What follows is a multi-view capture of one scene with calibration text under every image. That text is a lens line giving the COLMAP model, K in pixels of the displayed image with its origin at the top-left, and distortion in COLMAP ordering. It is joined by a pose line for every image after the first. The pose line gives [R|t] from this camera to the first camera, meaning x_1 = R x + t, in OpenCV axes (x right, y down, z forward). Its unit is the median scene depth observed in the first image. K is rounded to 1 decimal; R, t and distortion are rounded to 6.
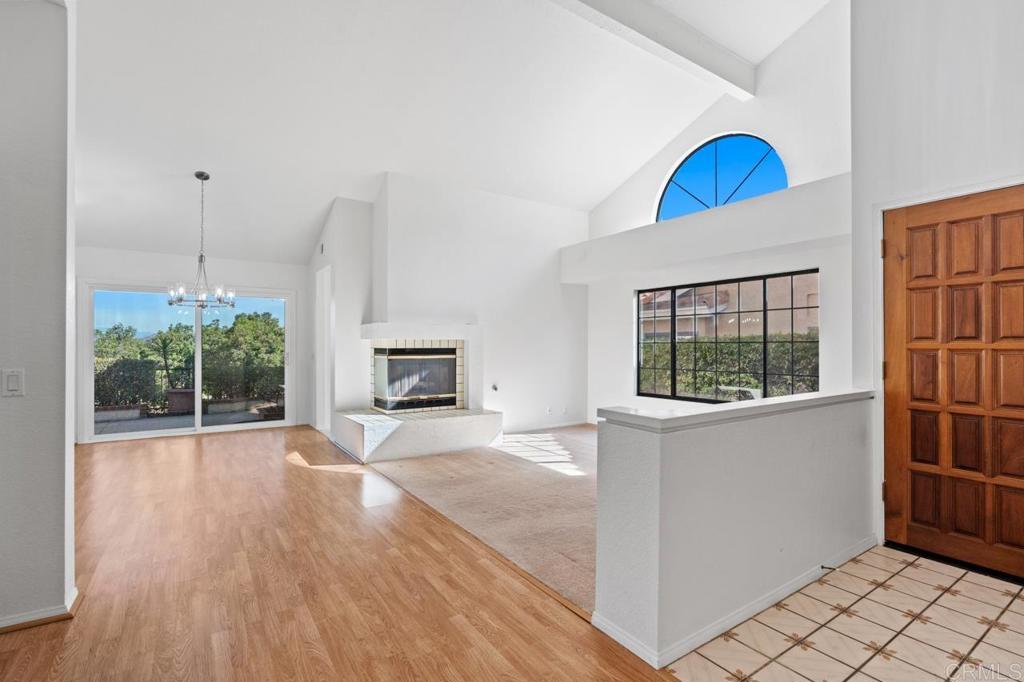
lens RADIAL K [[474.8, 0, 512.0], [0, 474.8, 341.0], [0, 0, 1]] dist [-0.000242, -0.000148]
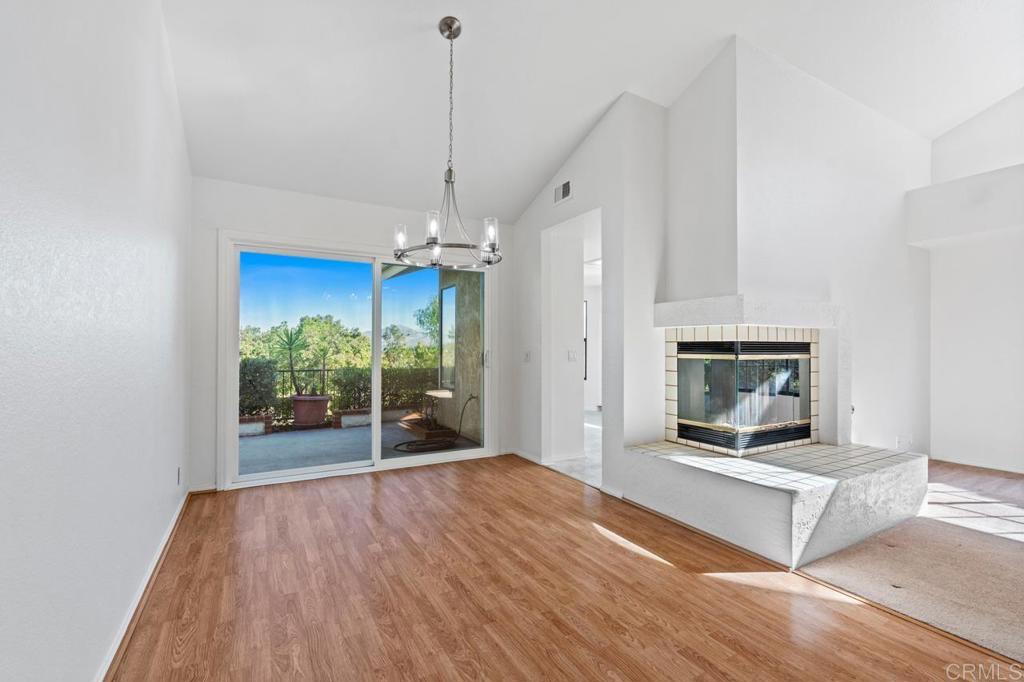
lens RADIAL K [[450.8, 0, 512.0], [0, 450.8, 341.0], [0, 0, 1]] dist [-0.000625, -0.000043]
pose [[0.997457, 0.004124, -0.071148, -0.478768], [-0.004607, 0.999967, -0.006633, 0.019479], [0.071118, 0.006944, 0.997444, 0.424900]]
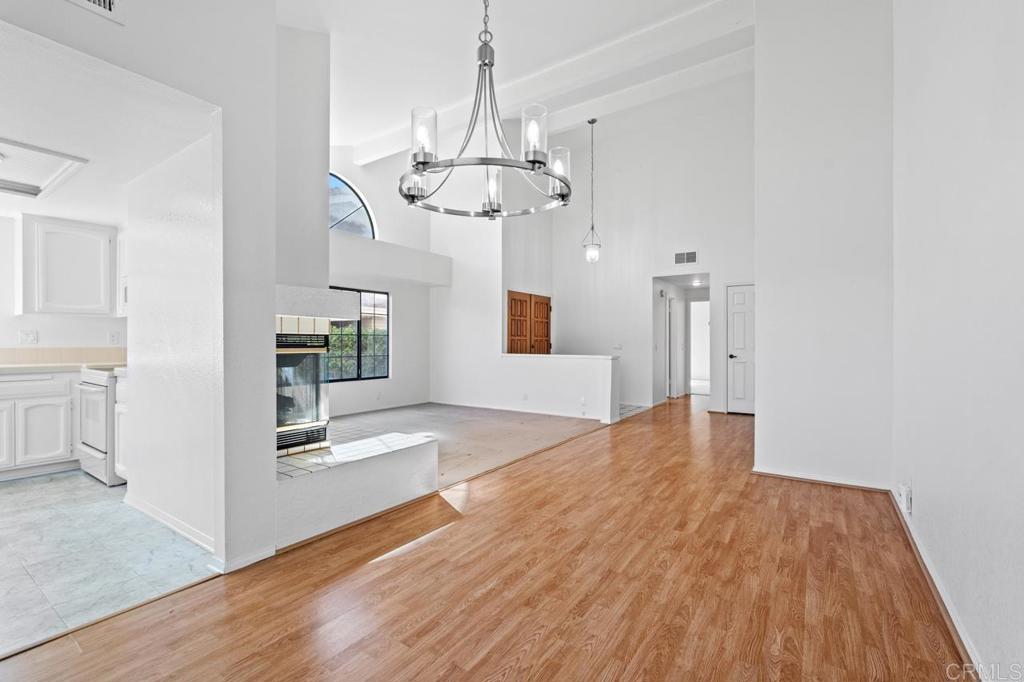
lens RADIAL K [[448.9, 0, 512.0], [0, 448.9, 341.0], [0, 0, 1]] dist [0.001464, 0.000094]
pose [[-0.377457, 0.003145, 0.926022, -0.849581], [-0.010737, 0.999912, -0.007772, 0.024831], [-0.925965, -0.012876, -0.377390, 0.986839]]
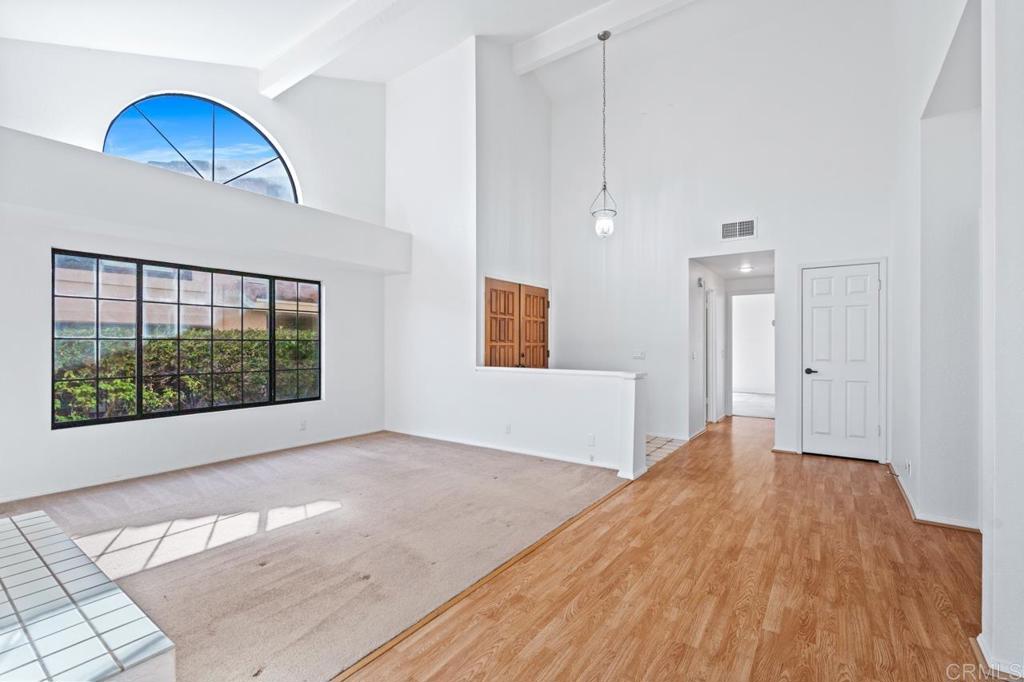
lens RADIAL K [[450.8, 0, 512.0], [0, 450.8, 341.0], [0, 0, 1]] dist [-0.000625, -0.000043]
pose [[-0.356994, 0.006608, 0.934083, -0.521405], [-0.010214, 0.999888, -0.010977, 0.008899], [-0.934051, -0.013459, -0.356886, 0.783045]]
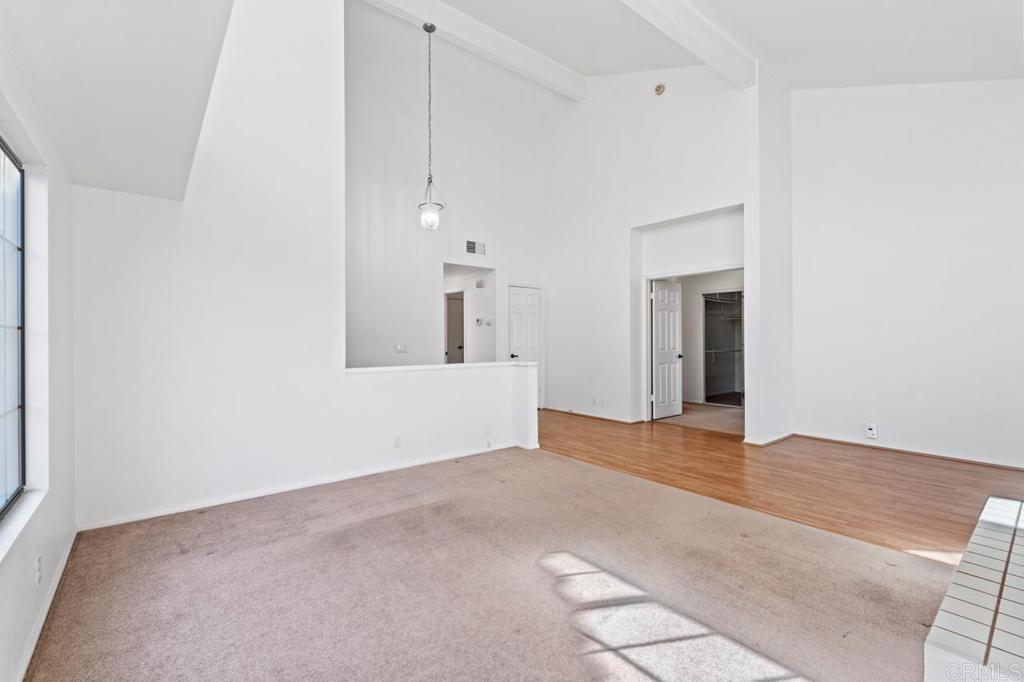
lens RADIAL K [[452.0, 0, 512.0], [0, 452.0, 341.0], [0, 0, 1]] dist [-0.011138, 0.000045]
pose [[-0.996315, 0.005580, -0.085584, 0.184519], [0.005869, 0.999978, -0.003121, 0.013150], [0.085565, -0.003612, -0.996326, 1.207966]]
